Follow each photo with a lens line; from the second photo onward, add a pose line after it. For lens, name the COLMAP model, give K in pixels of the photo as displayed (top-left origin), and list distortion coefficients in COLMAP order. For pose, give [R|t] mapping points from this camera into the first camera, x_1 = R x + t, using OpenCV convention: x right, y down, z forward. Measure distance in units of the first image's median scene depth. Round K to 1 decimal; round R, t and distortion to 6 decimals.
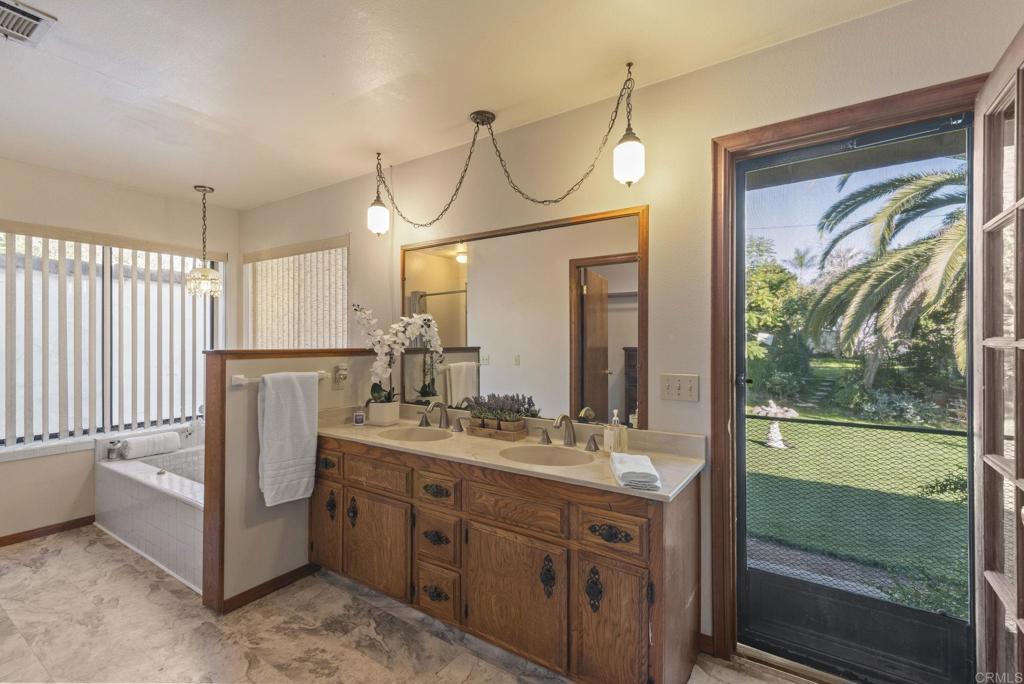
lens RADIAL K [[459.3, 0, 513.7], [0, 459.3, 341.4], [0, 0, 1]] dist [0.016090, -0.000074]
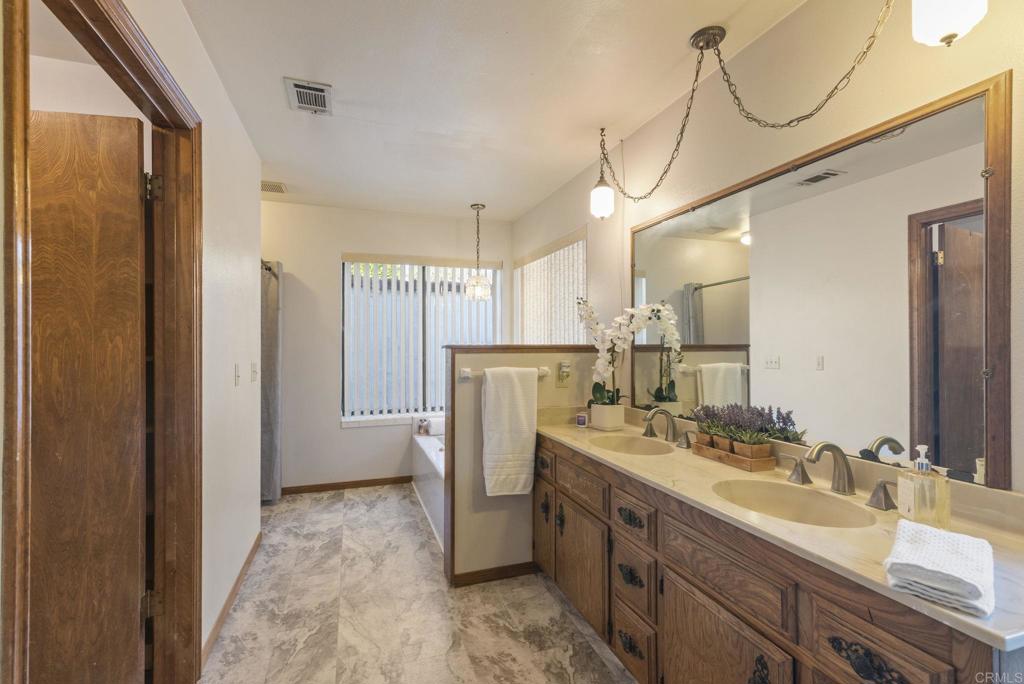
lens RADIAL K [[480.3, 0, 477.1], [0, 480.3, 340.5], [0, 0, 1]] dist [0.013929, -0.000318]
pose [[0.802807, -0.004383, -0.596222, 0.091519], [0.003553, 0.999990, -0.002567, 0.011499], [0.596228, -0.000057, 0.802815, 0.120515]]
